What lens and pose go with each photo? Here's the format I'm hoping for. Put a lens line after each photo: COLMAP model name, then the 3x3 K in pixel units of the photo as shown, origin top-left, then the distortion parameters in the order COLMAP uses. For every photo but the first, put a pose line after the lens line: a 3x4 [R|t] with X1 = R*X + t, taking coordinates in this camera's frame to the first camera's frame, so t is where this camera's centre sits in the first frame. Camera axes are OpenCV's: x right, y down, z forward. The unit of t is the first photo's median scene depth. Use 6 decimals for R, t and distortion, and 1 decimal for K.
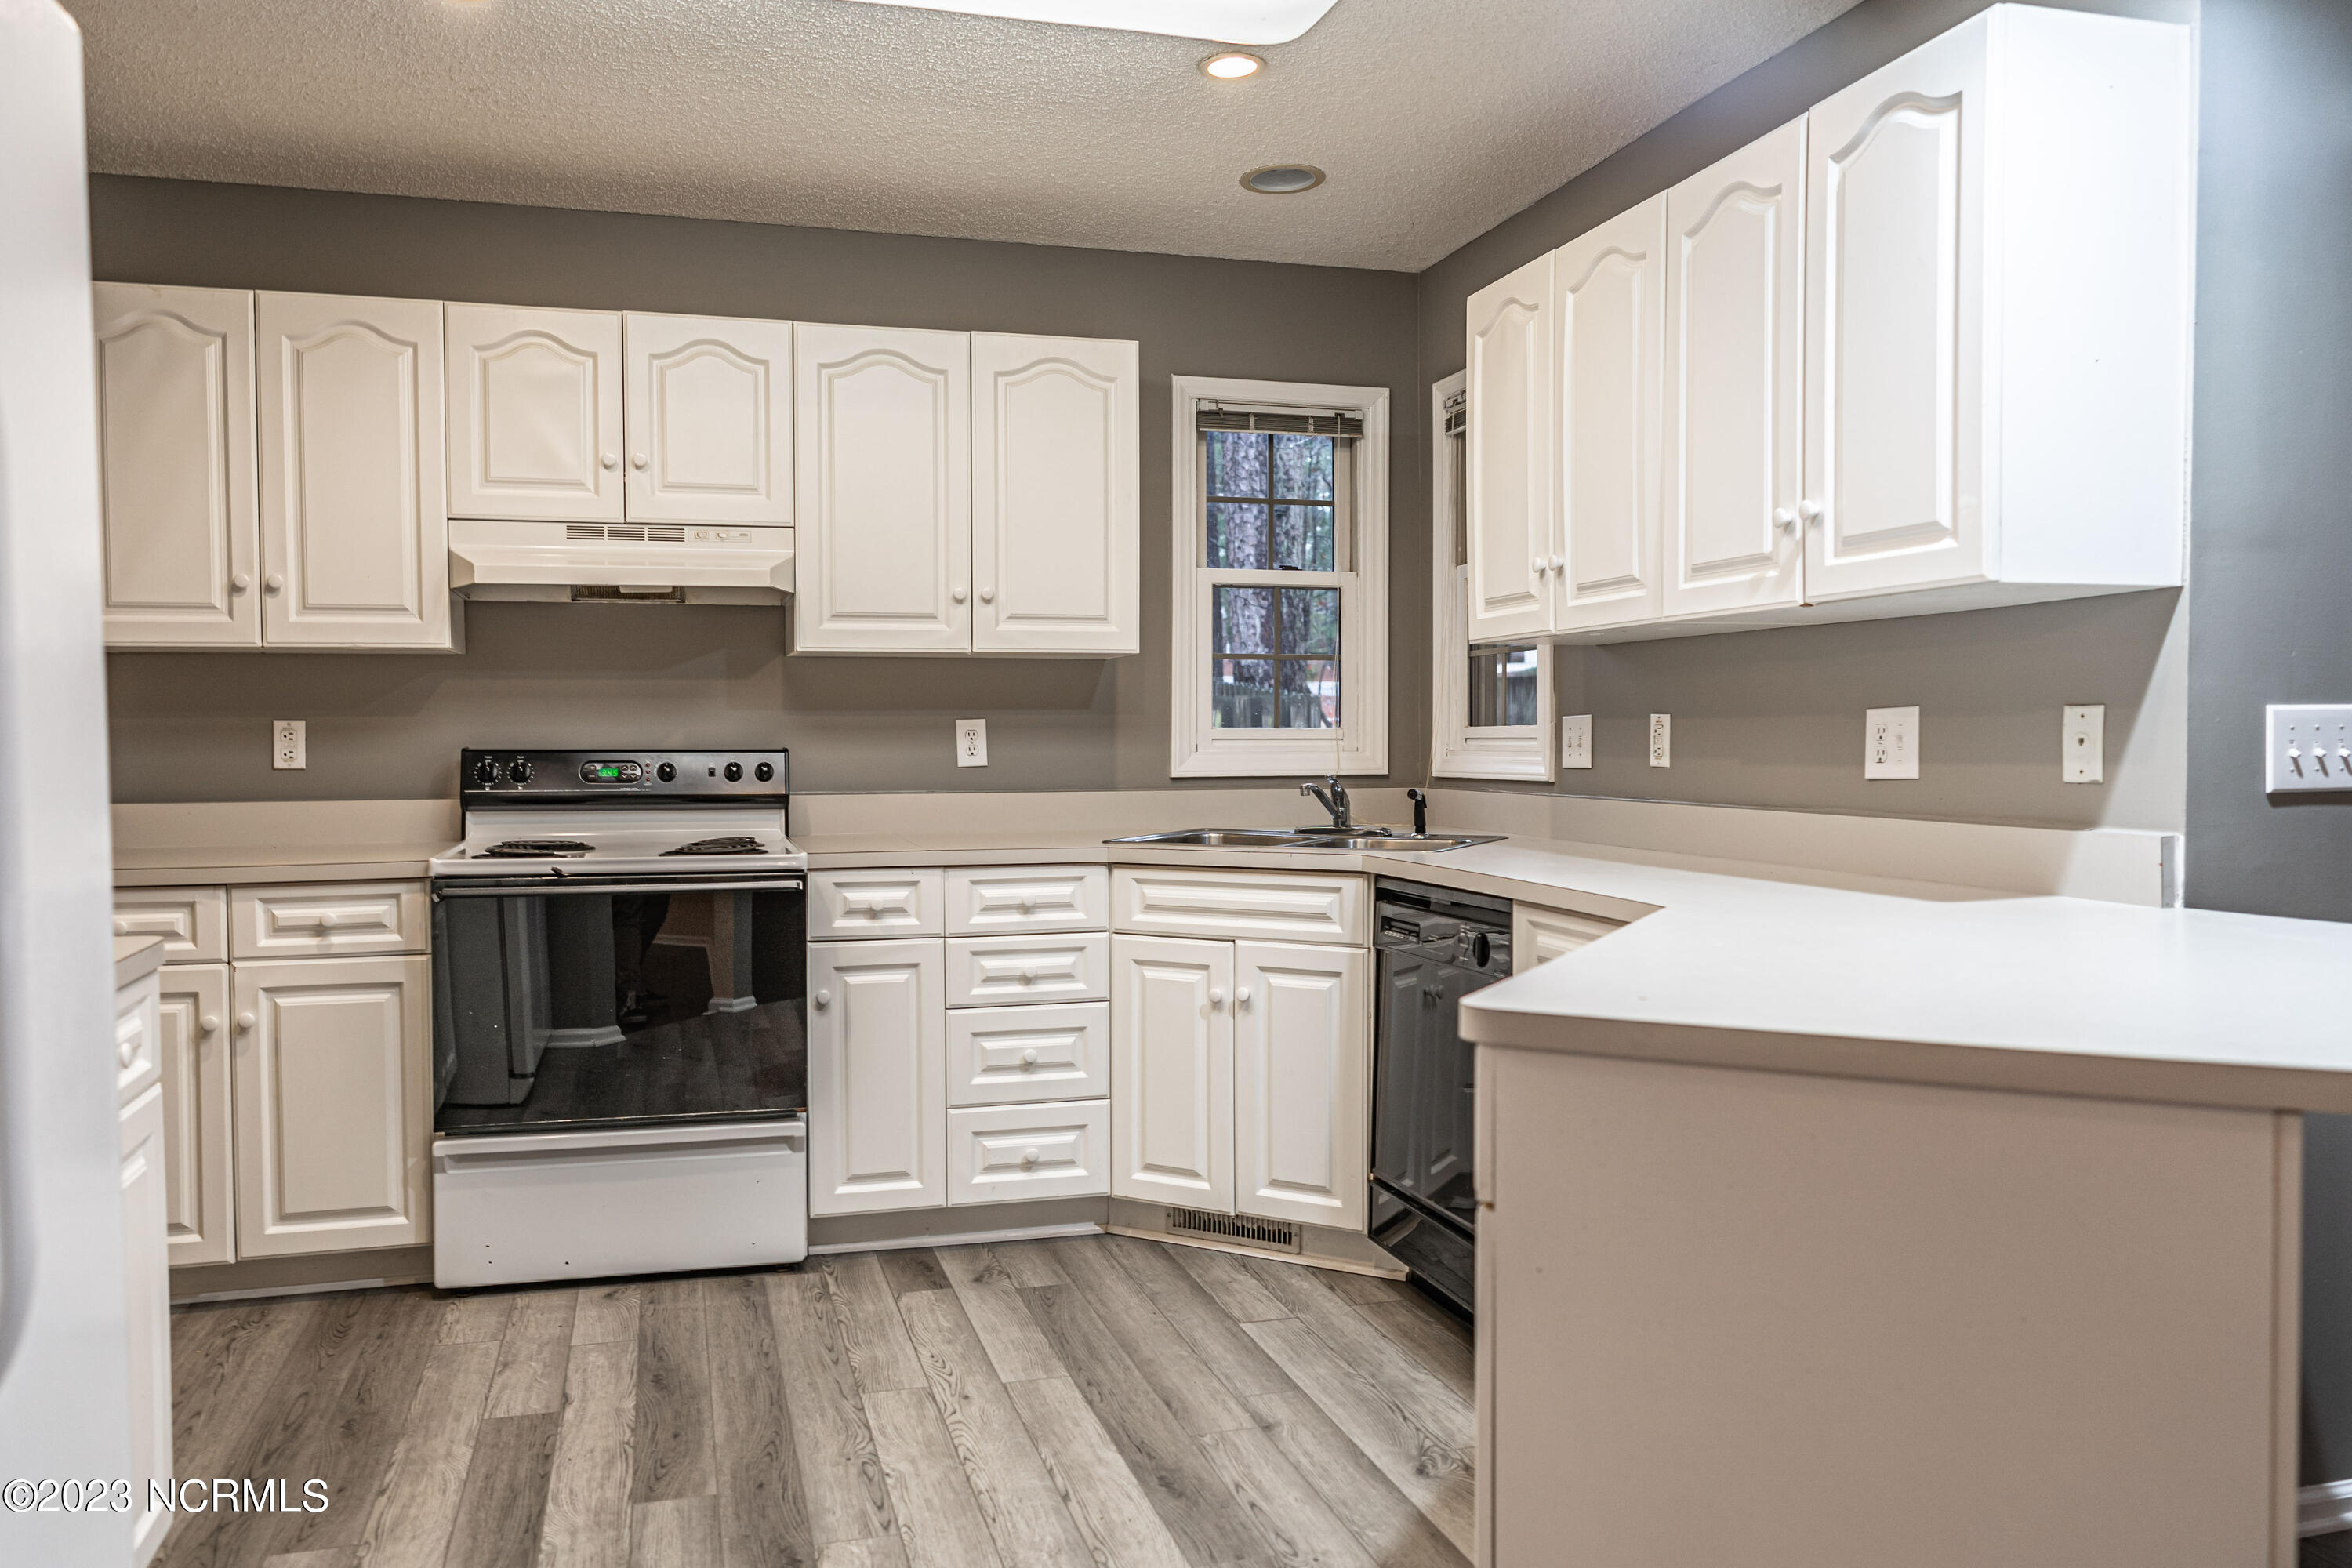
lens RADIAL K [[1662.8, 0, 1110.2], [0, 1662.8, 784.7], [0, 0, 1]] dist [-0.003633, 0.003983]
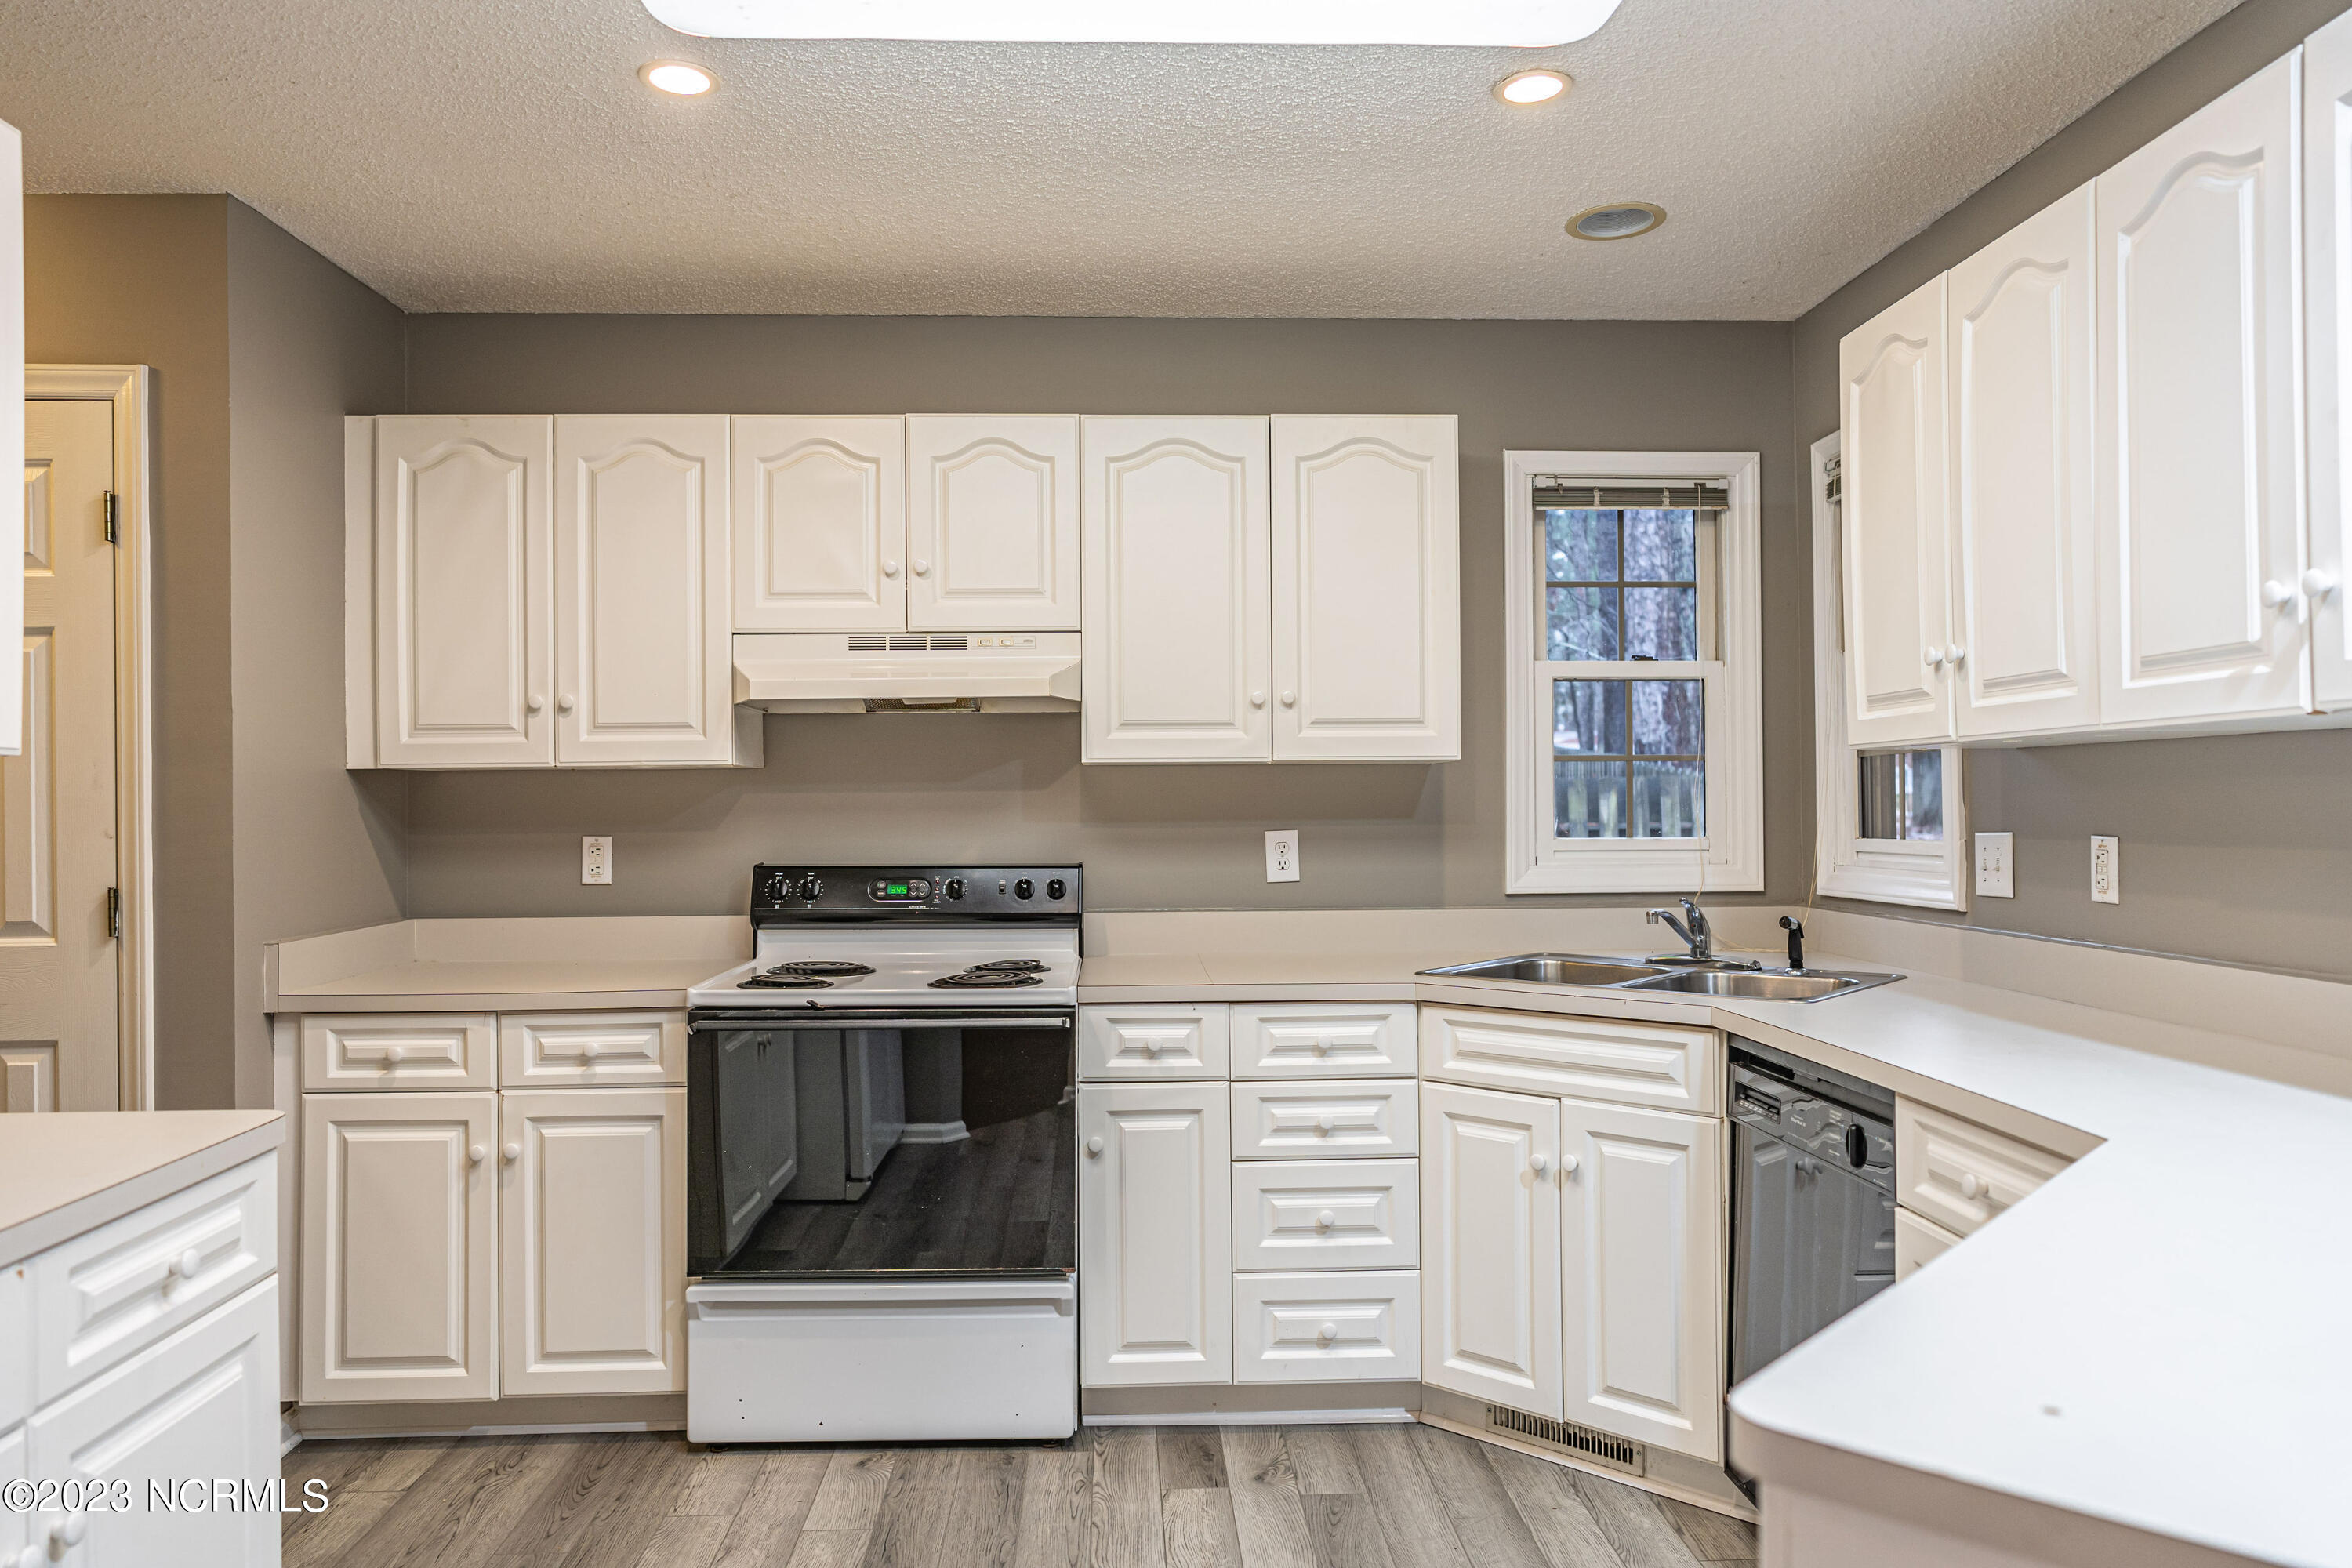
lens RADIAL K [[1570.6, 0, 1169.3], [0, 1570.6, 784.7], [0, 0, 1]] dist [-0.005893, 0.010183]
pose [[0.974660, -0.005814, -0.223618, 0.062033], [-0.003652, 0.999115, -0.041897, -0.034191], [0.223664, 0.041652, 0.973776, 0.164292]]
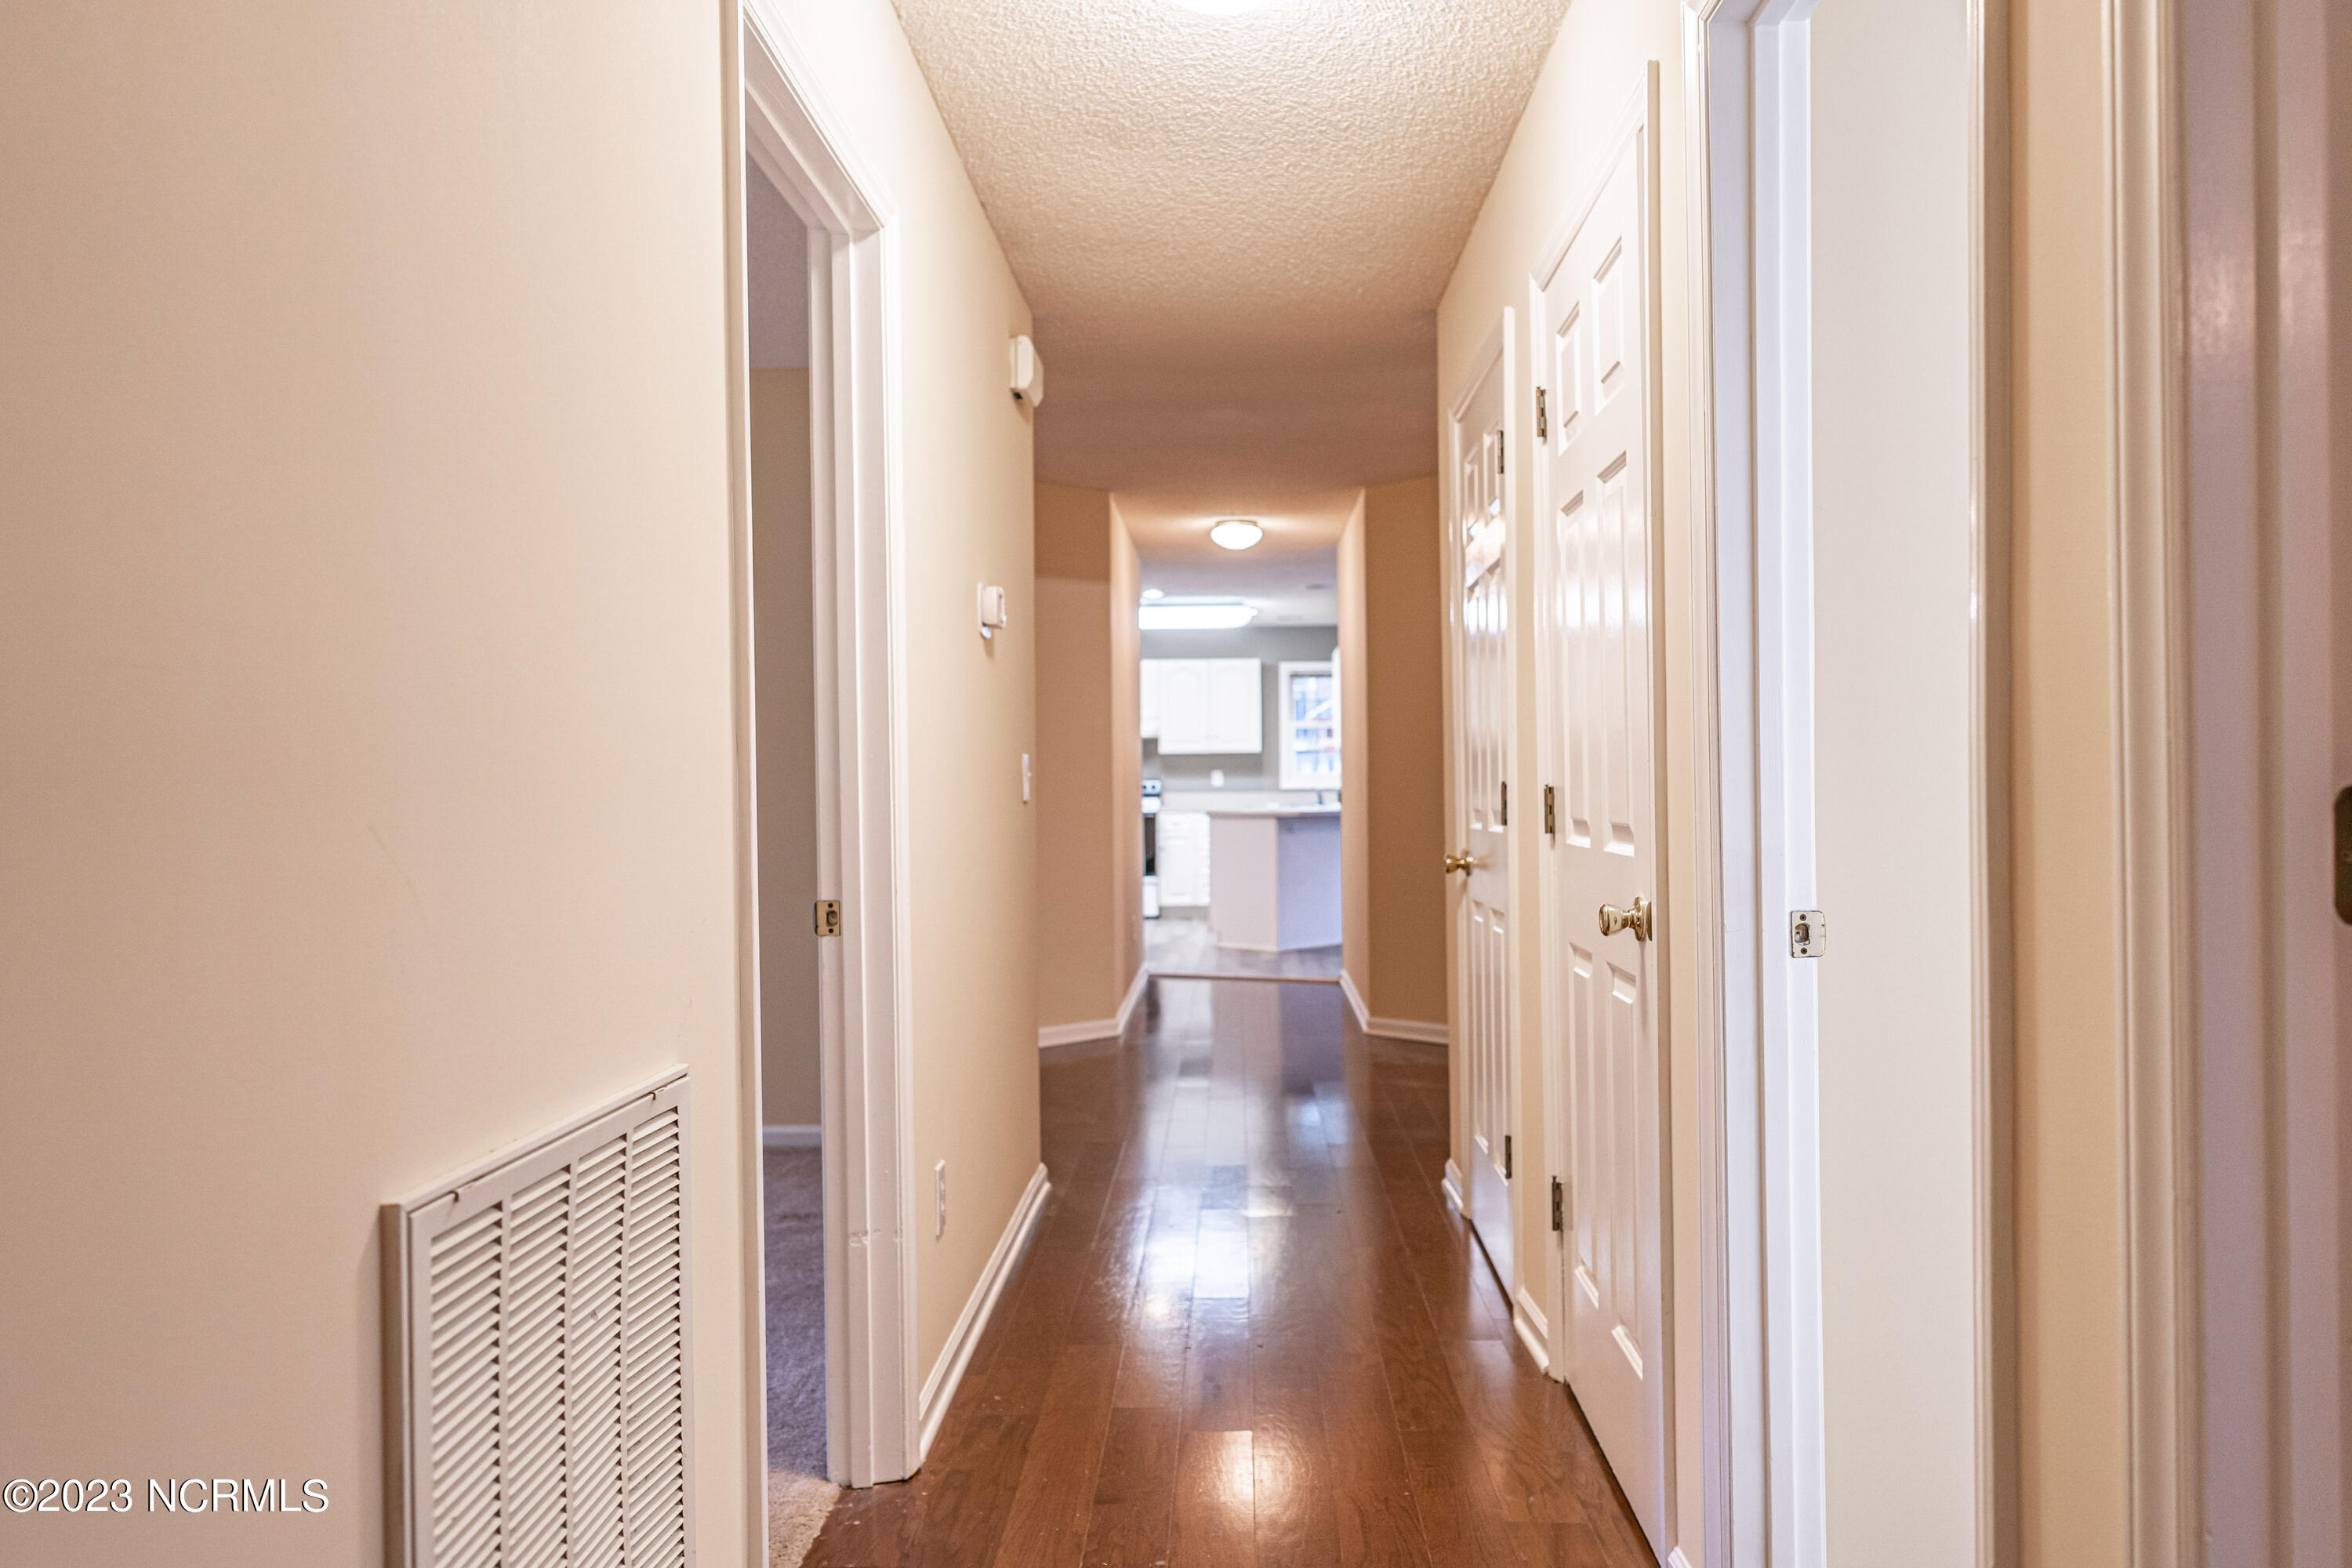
lens RADIAL K [[1570.6, 0, 1176.2], [0, 1570.6, 783.2], [0, 0, 1]] dist [-0.005893, 0.010183]
pose [[0.951525, -0.011212, -0.307367, 0.967851], [0.000800, 0.999422, -0.033979, 0.109528], [0.307570, 0.032086, 0.950984, -2.414383]]
